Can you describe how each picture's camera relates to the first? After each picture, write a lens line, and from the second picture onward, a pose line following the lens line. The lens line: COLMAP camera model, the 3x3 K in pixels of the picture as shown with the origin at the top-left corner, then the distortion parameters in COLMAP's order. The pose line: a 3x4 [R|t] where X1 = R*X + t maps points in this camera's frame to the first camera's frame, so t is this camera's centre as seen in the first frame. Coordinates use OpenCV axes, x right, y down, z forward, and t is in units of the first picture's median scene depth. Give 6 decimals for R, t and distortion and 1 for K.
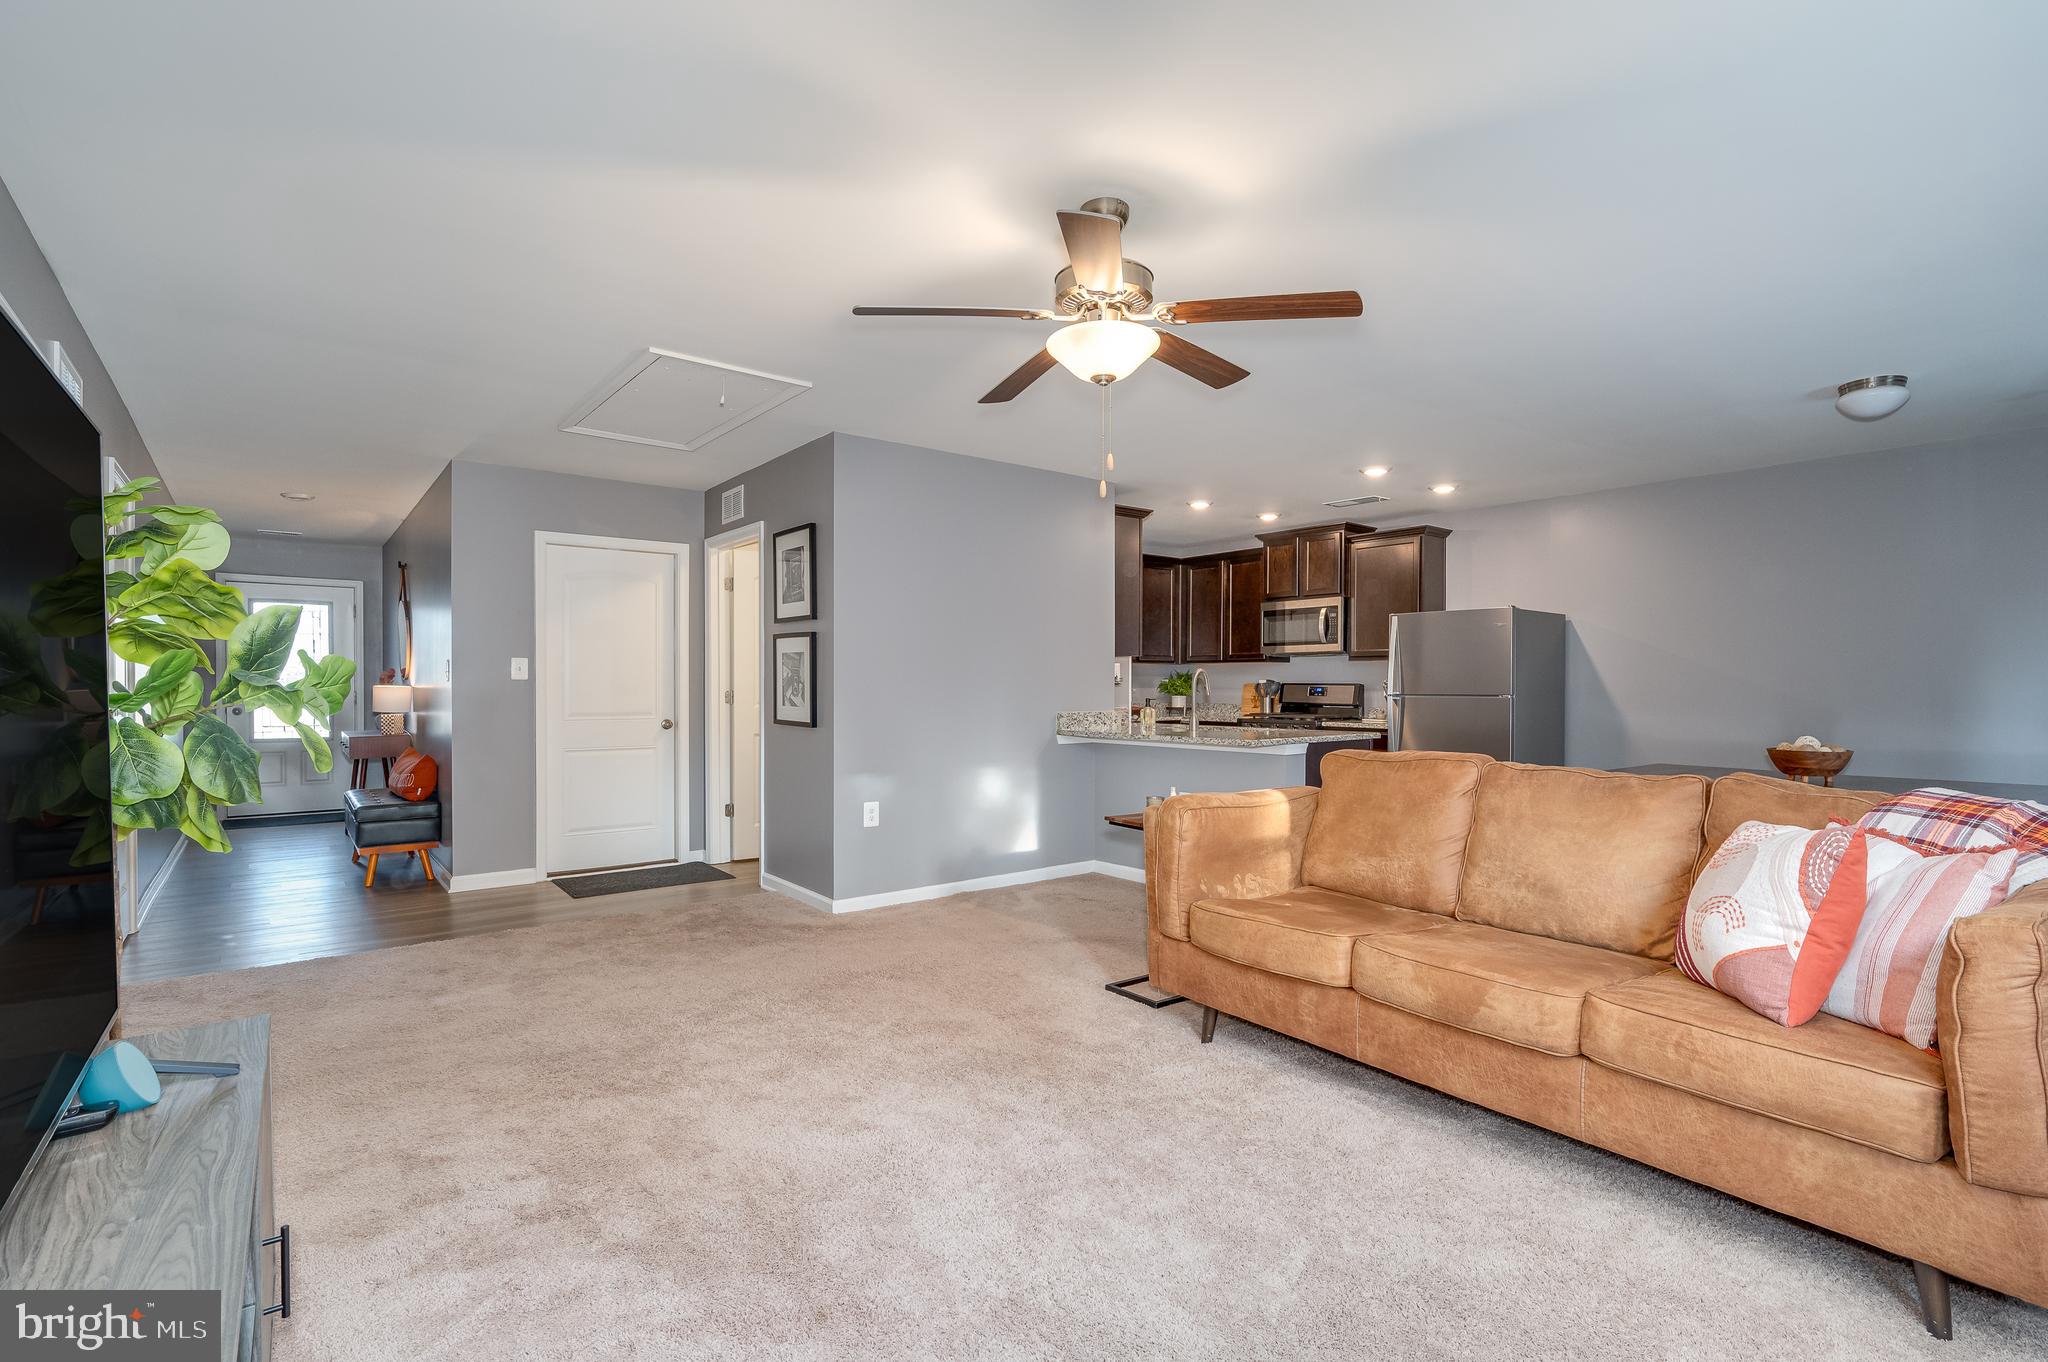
lens RADIAL K [[967.0, 0, 1059.9], [0, 967.0, 690.2], [0, 0, 1]] dist [0.000759, 0.000295]
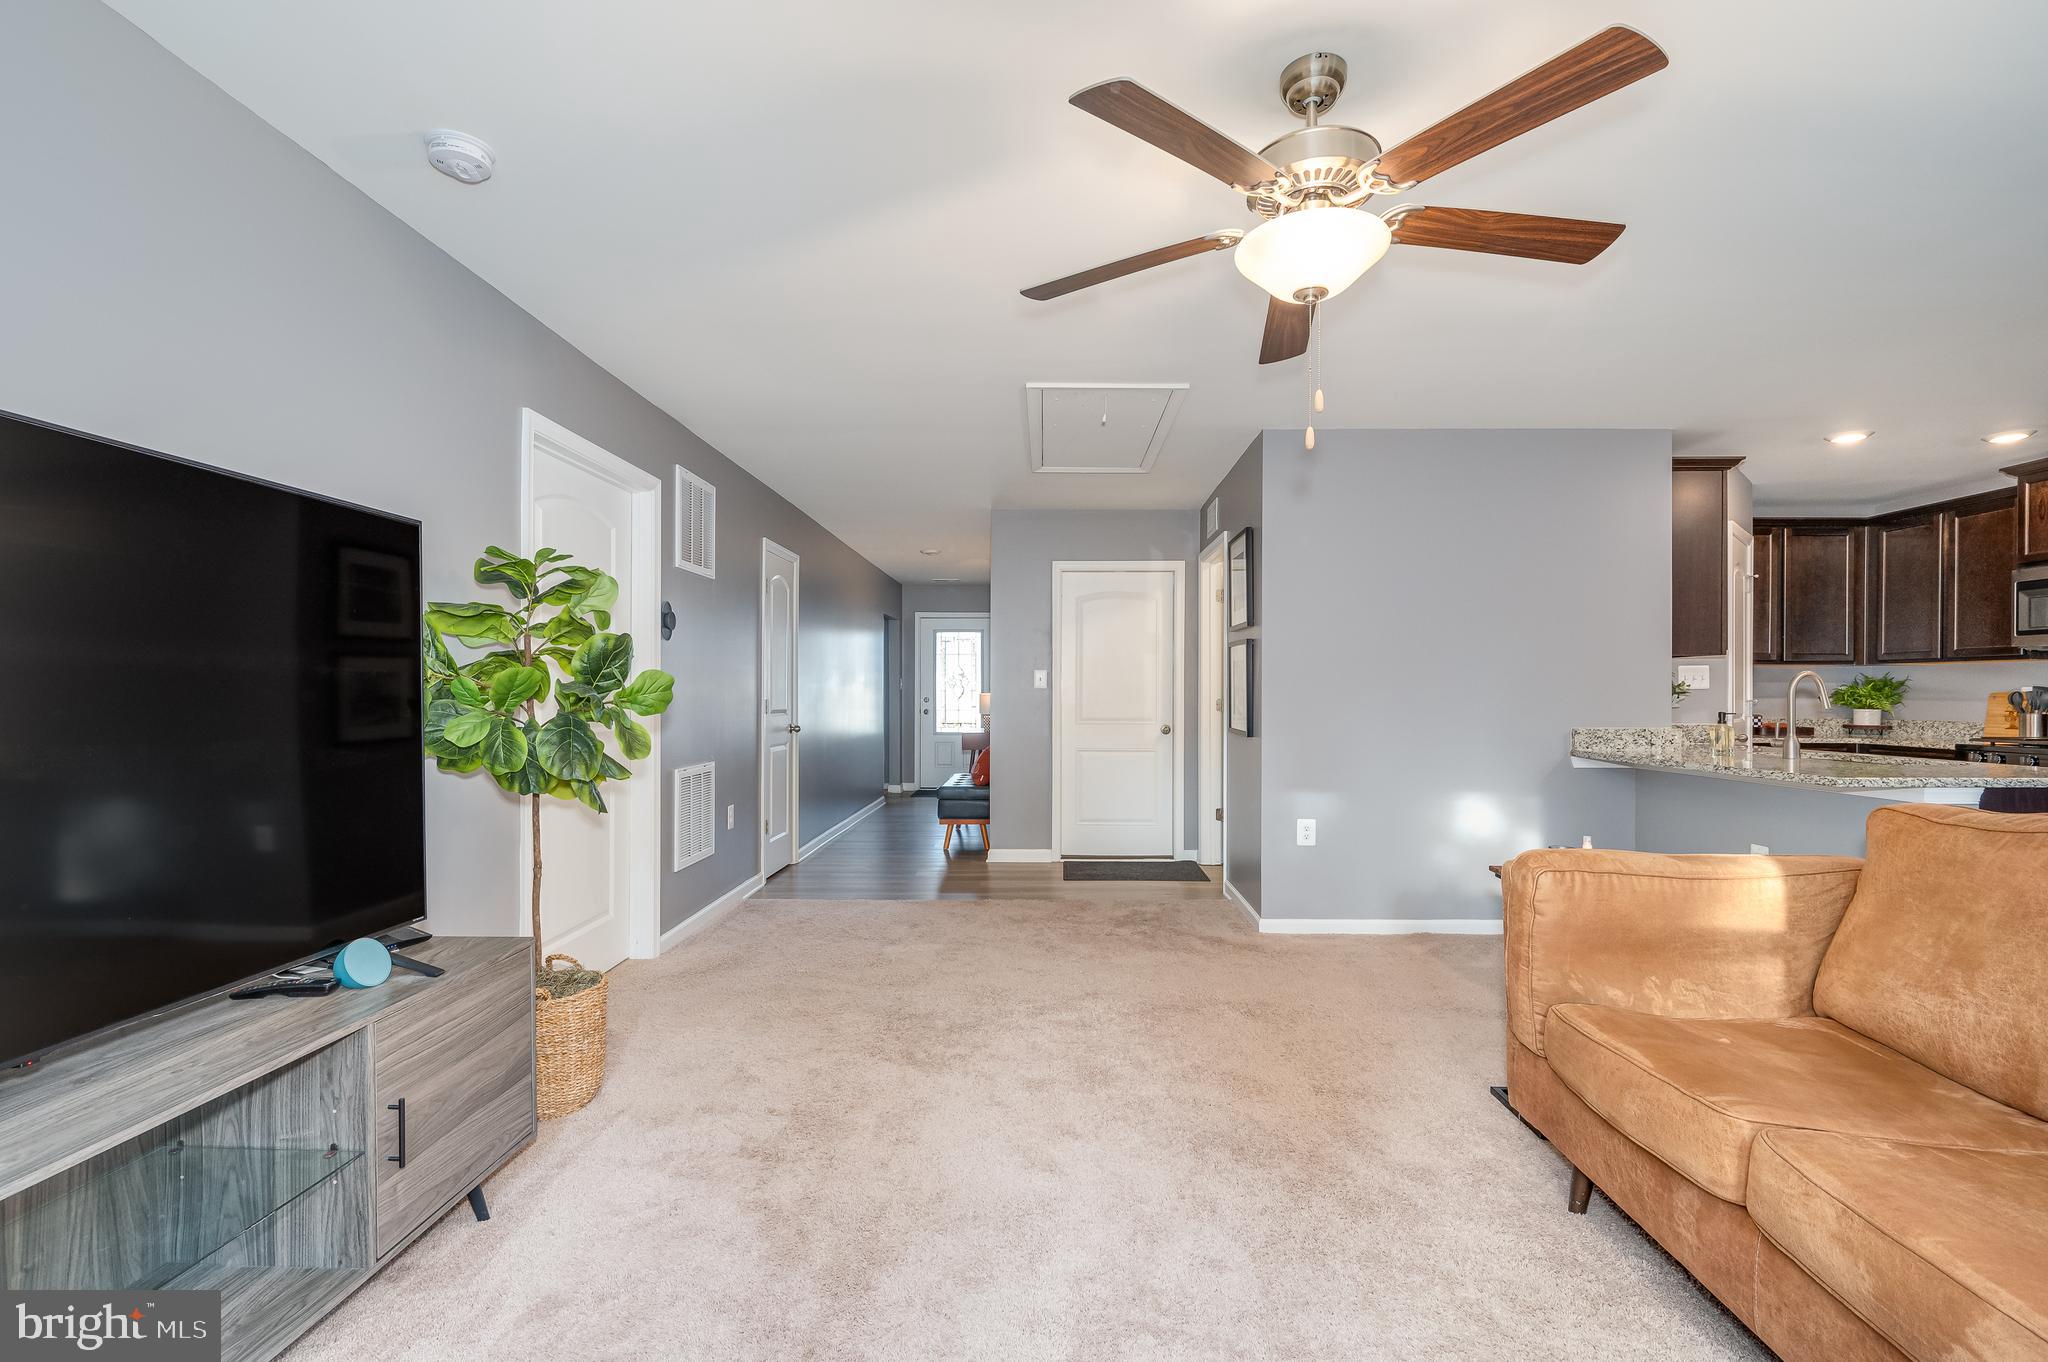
lens RADIAL K [[918.0, 0, 1018.3], [0, 918.0, 689.5], [0, 0, 1]] dist [0.000133, -0.000106]
pose [[0.762167, -0.001004, -0.647380, 0.174315], [-0.005148, 0.999958, -0.007611, -0.001061], [0.647361, 0.009133, 0.762129, 0.152735]]
